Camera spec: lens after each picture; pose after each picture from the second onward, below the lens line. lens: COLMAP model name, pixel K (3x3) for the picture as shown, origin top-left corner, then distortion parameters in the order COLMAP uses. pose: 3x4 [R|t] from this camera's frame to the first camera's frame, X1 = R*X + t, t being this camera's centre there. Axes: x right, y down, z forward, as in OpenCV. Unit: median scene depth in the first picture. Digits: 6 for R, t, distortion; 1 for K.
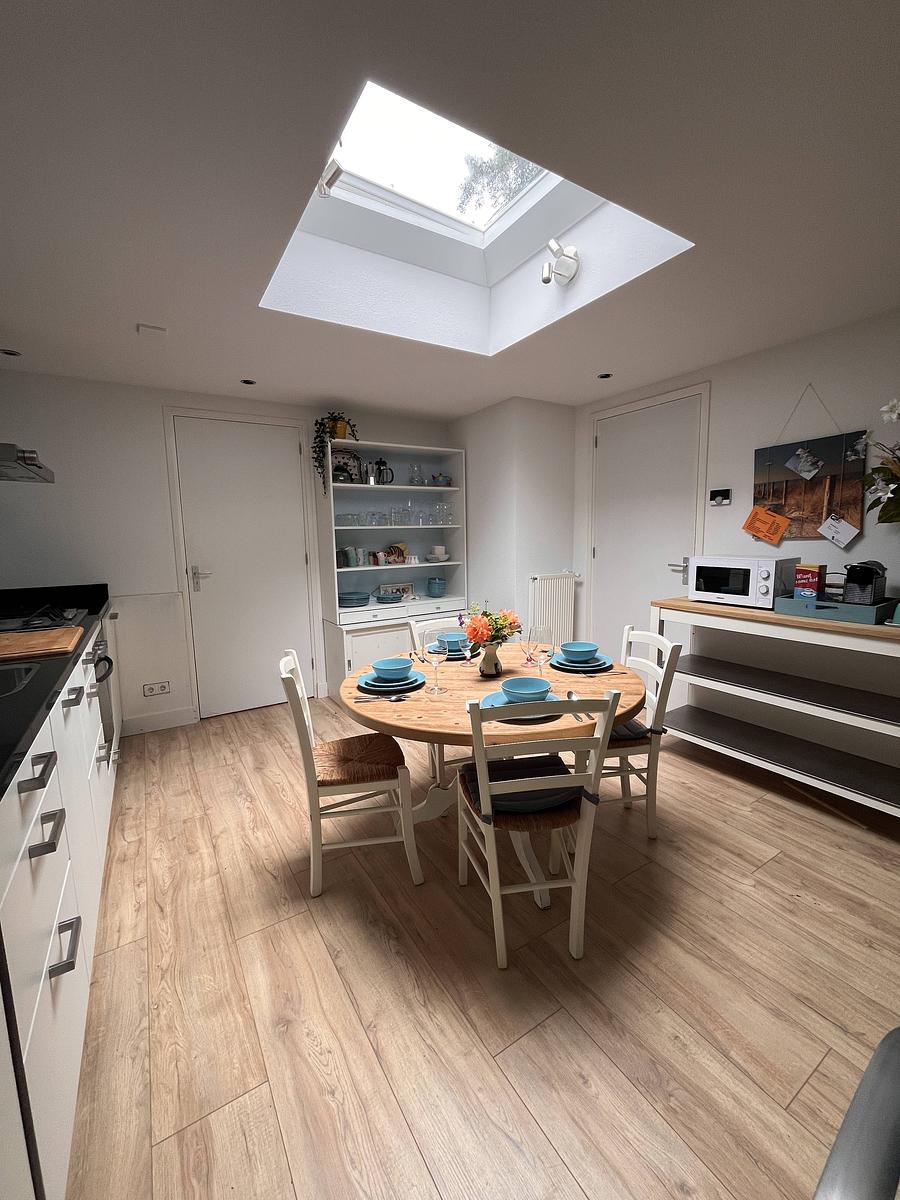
lens RADIAL K [[487.5, 0, 449.7], [0, 487.5, 597.9], [0, 0, 1]] dist [-0.004000, -0.000189]
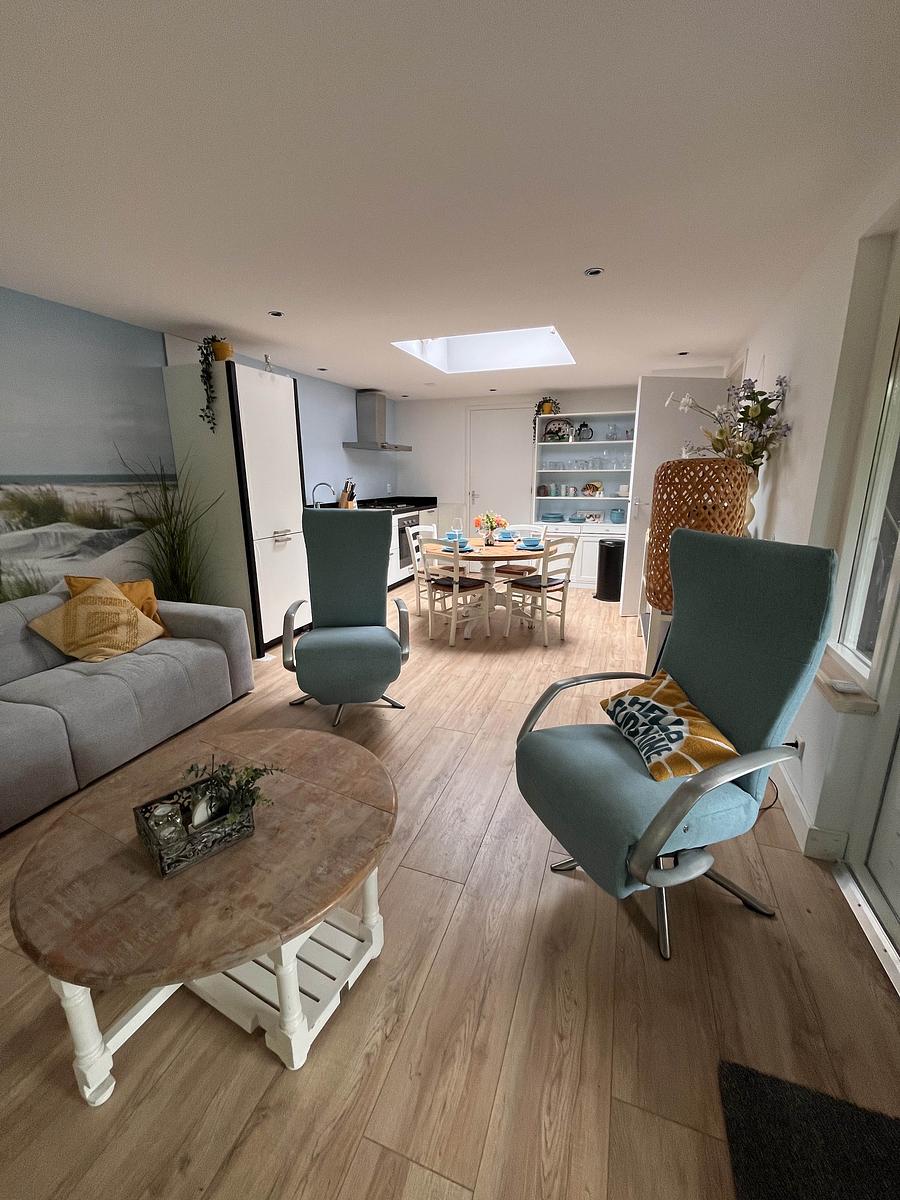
lens RADIAL K [[487.5, 0, 450.0], [0, 487.5, 598.7], [0, 0, 1]] dist [-0.004000, -0.000189]
pose [[0.614828, 0.212687, -0.759441, 1.810167], [-0.112223, 0.976745, 0.182691, 0.017421], [0.780636, -0.027097, 0.624398, -0.516281]]
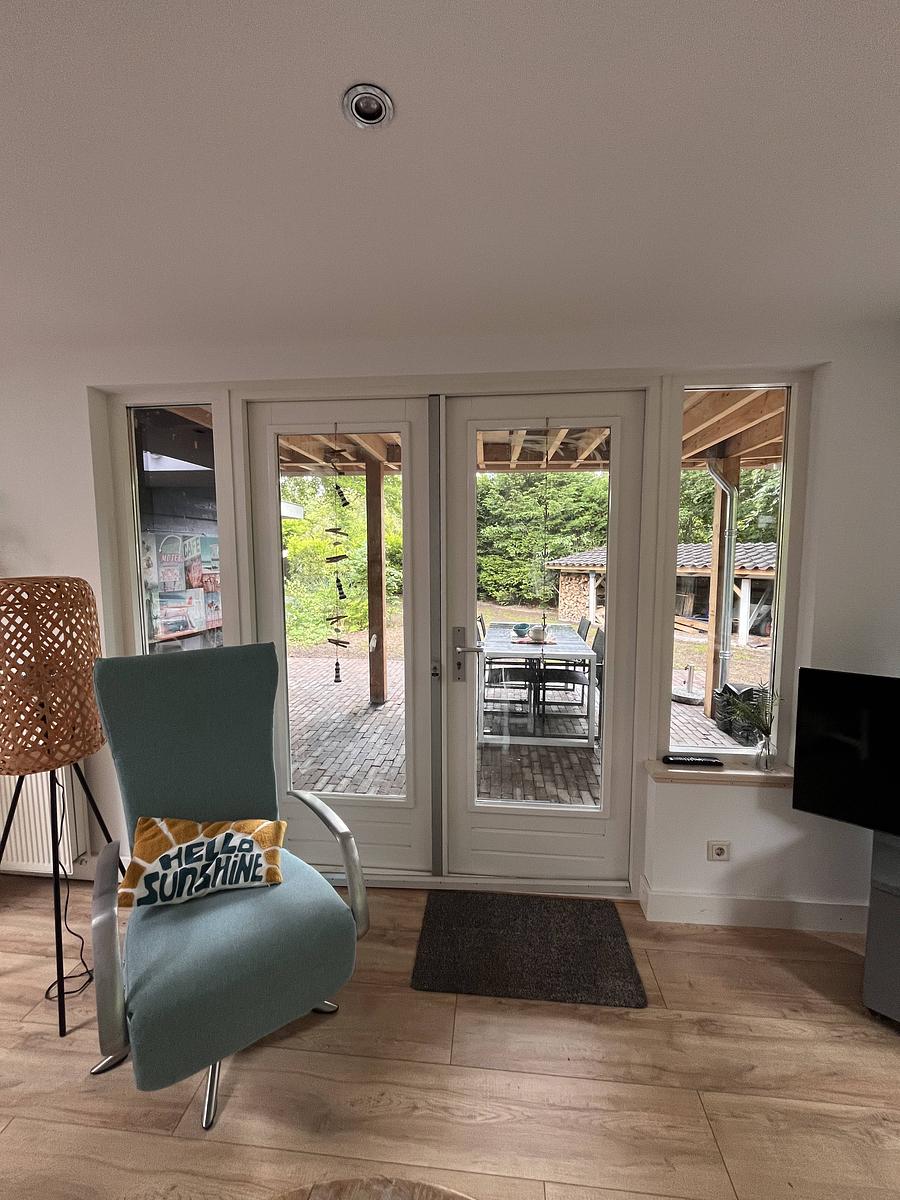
lens RADIAL K [[487.5, 0, 455.7], [0, 487.5, 597.9], [0, 0, 1]] dist [-0.004000, -0.000189]
pose [[0.610697, -0.055269, 0.789933, 1.036192], [0.095489, 0.995422, -0.004176, -0.036959], [-0.786086, 0.077980, 0.613179, -0.547106]]
